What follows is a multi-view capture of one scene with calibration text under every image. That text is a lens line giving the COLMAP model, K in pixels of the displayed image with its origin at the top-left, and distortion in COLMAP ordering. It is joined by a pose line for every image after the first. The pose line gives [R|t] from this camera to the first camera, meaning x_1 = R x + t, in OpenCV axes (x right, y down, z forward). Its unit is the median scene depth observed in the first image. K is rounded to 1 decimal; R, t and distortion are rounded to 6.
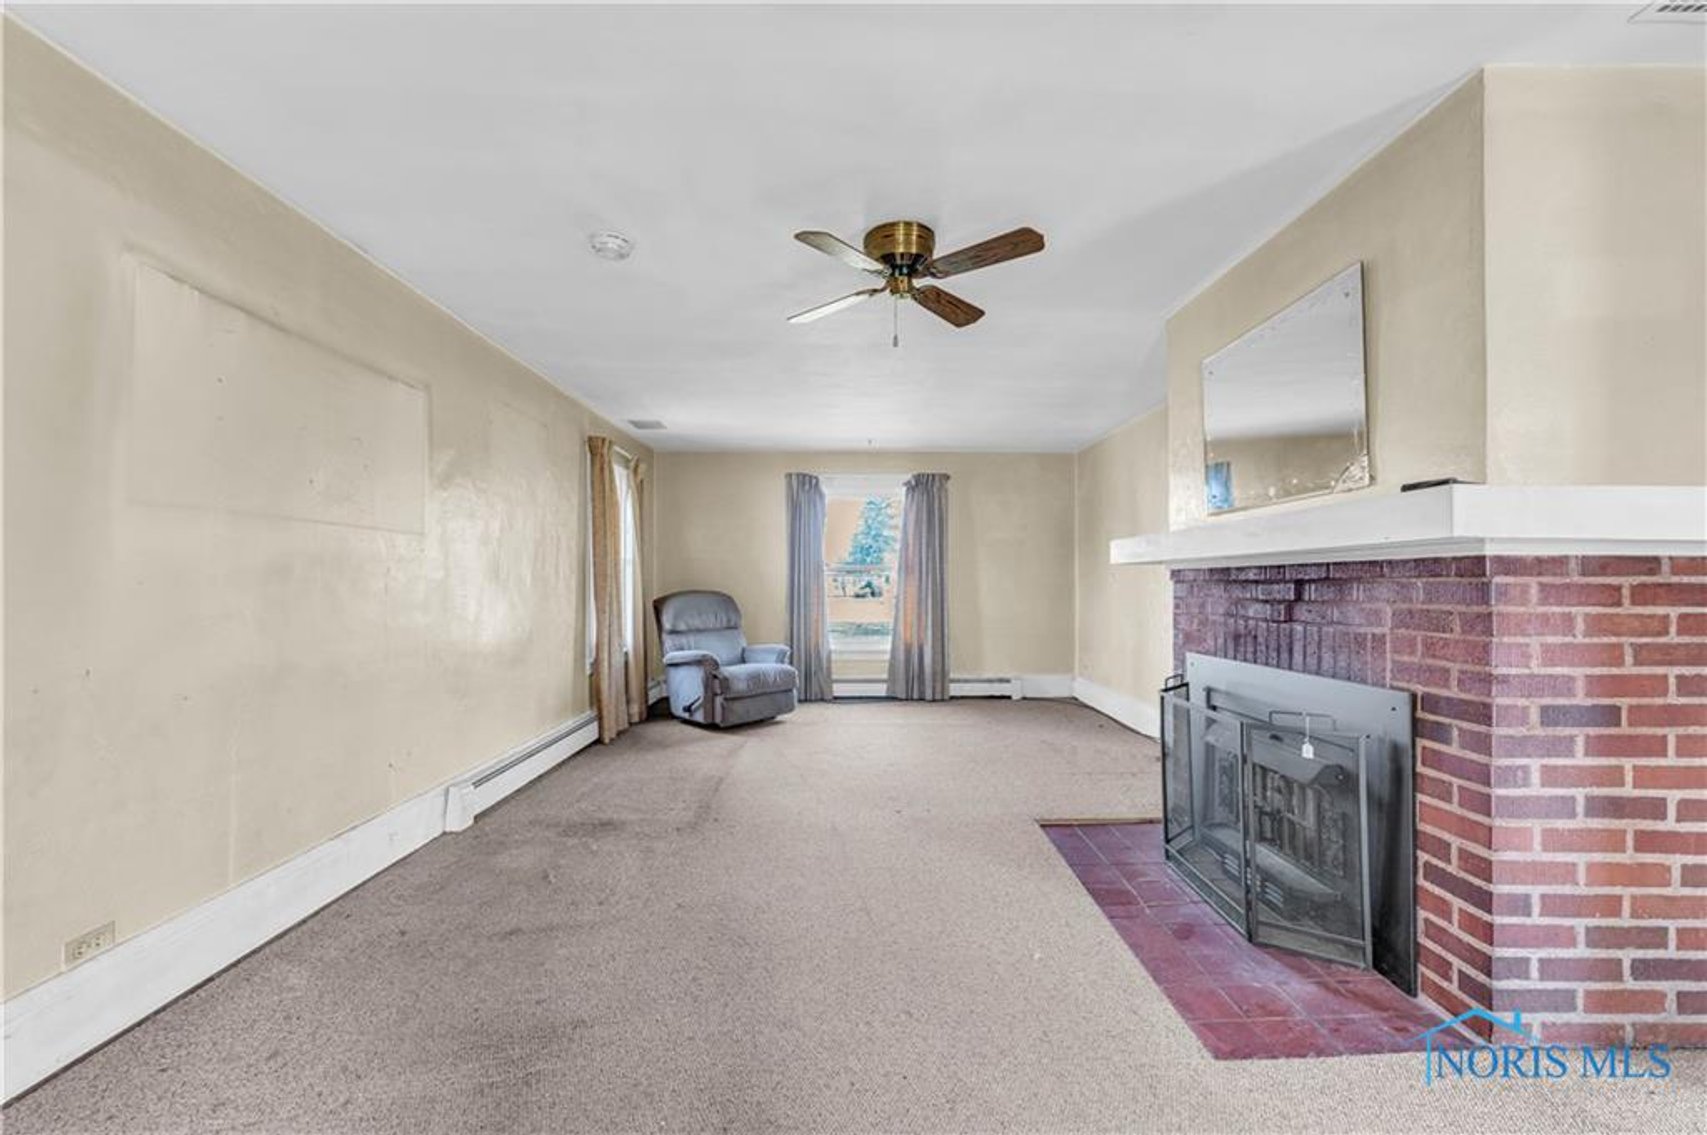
lens RADIAL K [[691.2, 0, 853.2], [0, 691.2, 575.8], [0, 0, 1]] dist [0.003491, -0.000479]
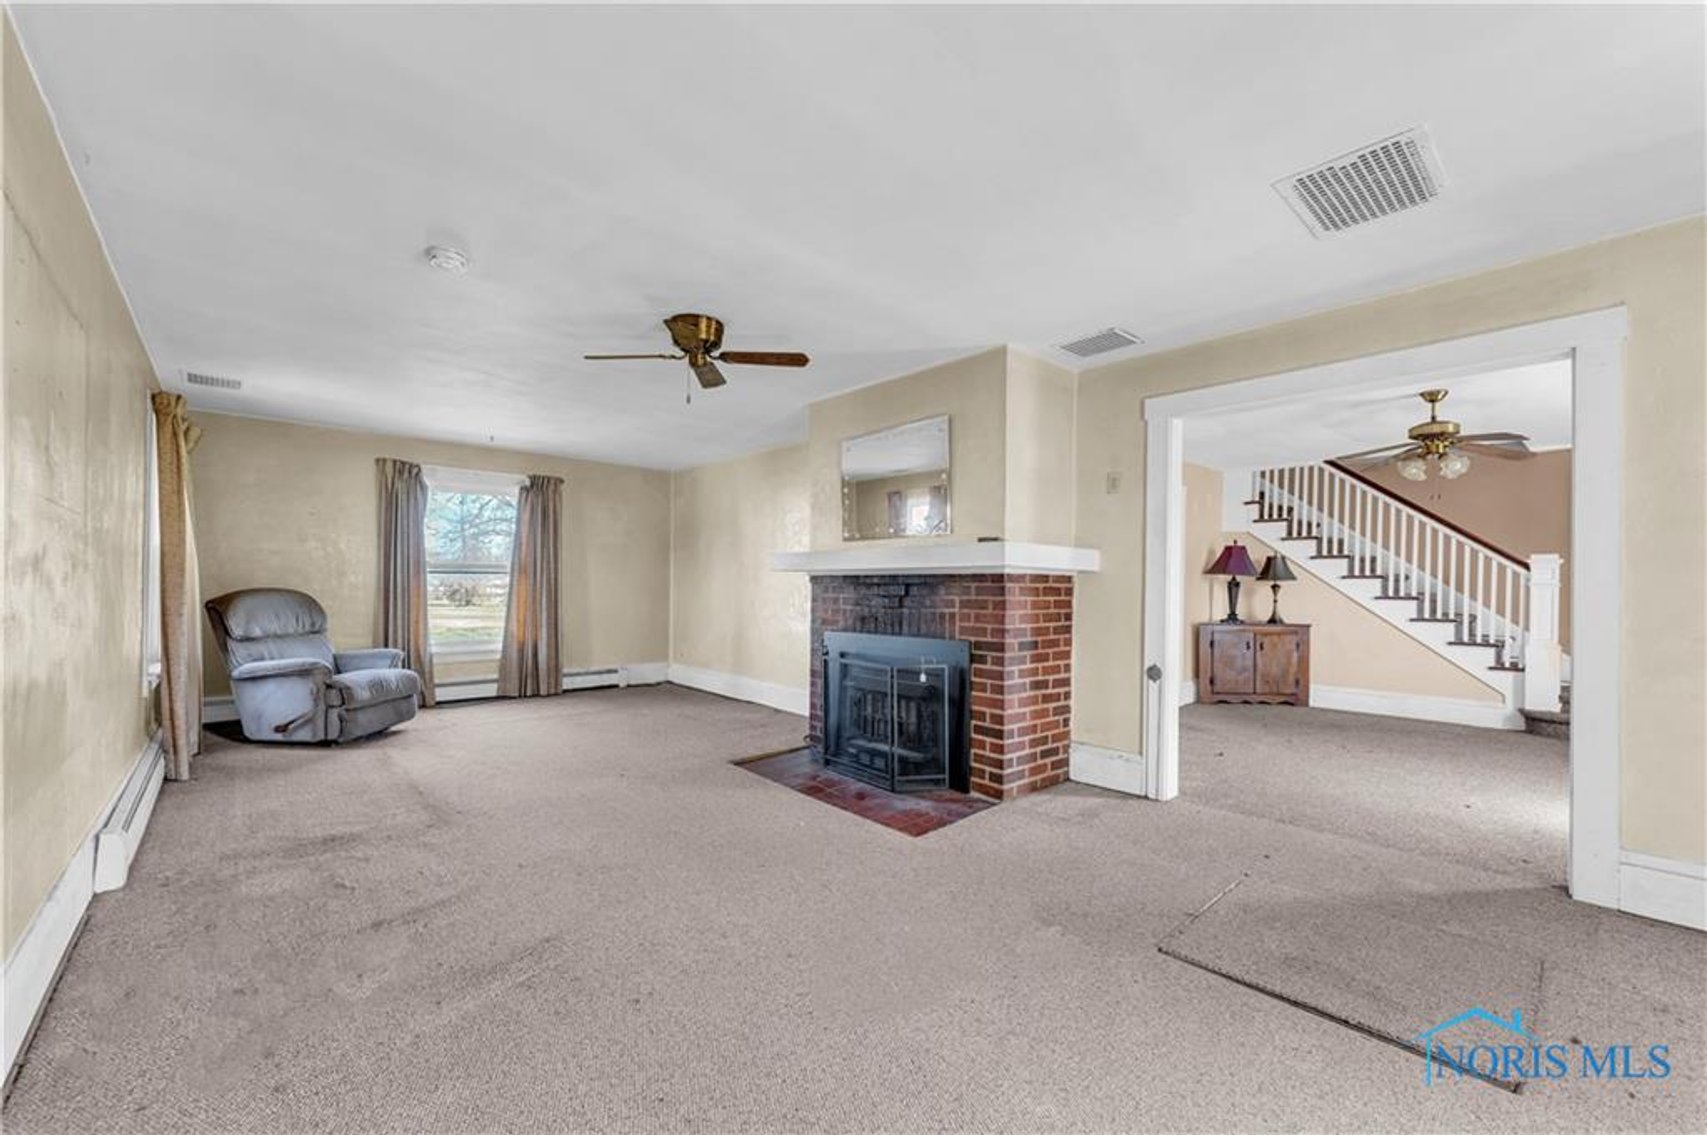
lens RADIAL K [[691.2, 0, 850.8], [0, 691.2, 578.4], [0, 0, 1]] dist [0.003491, -0.000479]
pose [[0.748688, 0.013261, 0.662790, -0.533160], [-0.016007, 0.999870, -0.001923, -0.001331], [-0.662729, -0.009169, 0.748803, -0.178441]]
